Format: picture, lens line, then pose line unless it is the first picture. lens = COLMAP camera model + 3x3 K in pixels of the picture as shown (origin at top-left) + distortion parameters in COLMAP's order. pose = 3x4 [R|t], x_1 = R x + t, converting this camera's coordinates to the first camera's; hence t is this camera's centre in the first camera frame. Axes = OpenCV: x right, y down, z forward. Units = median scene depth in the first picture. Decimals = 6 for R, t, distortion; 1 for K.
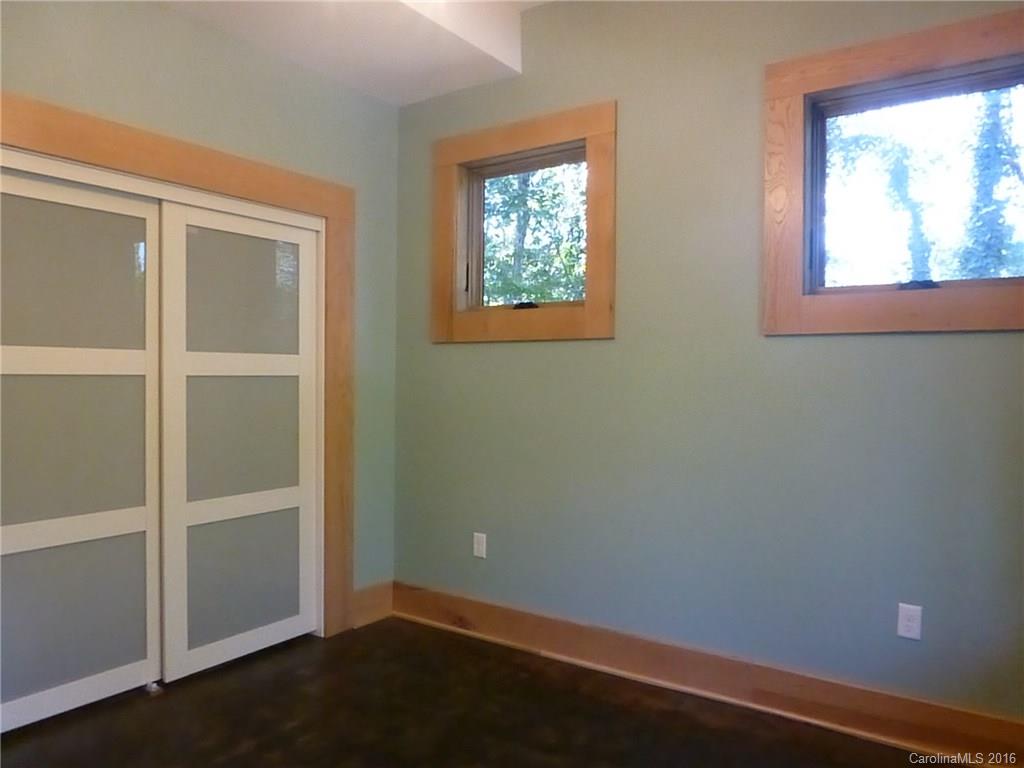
lens RADIAL K [[735.0, 0, 512.0], [0, 735.0, 384.0], [0, 0, 1]] dist [-0.031906, -0.000762]
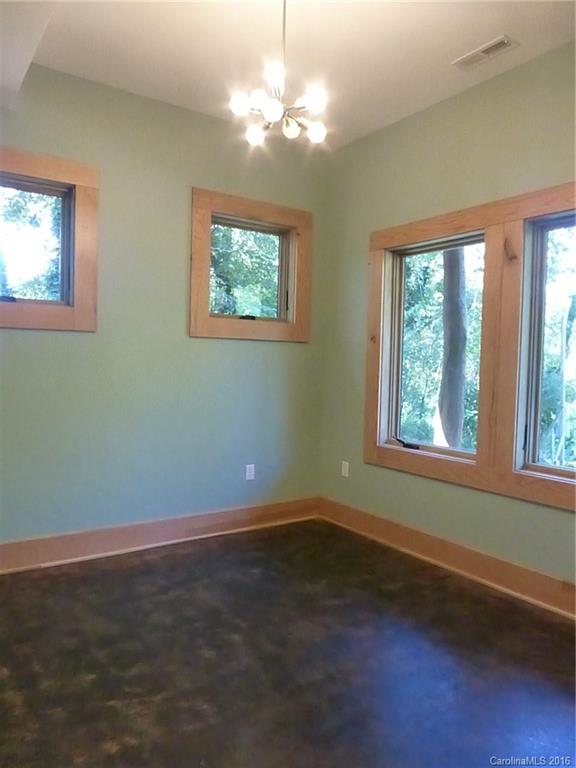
lens RADIAL K [[551.2, 0, 288.0], [0, 551.2, 384.0], [0, 0, 1]] dist [-0.031906, -0.000762]
pose [[0.345957, -0.039583, 0.937415, -0.856722], [-0.006740, 0.998979, 0.044671, -0.010656], [-0.938226, -0.021772, 0.345337, 0.296313]]
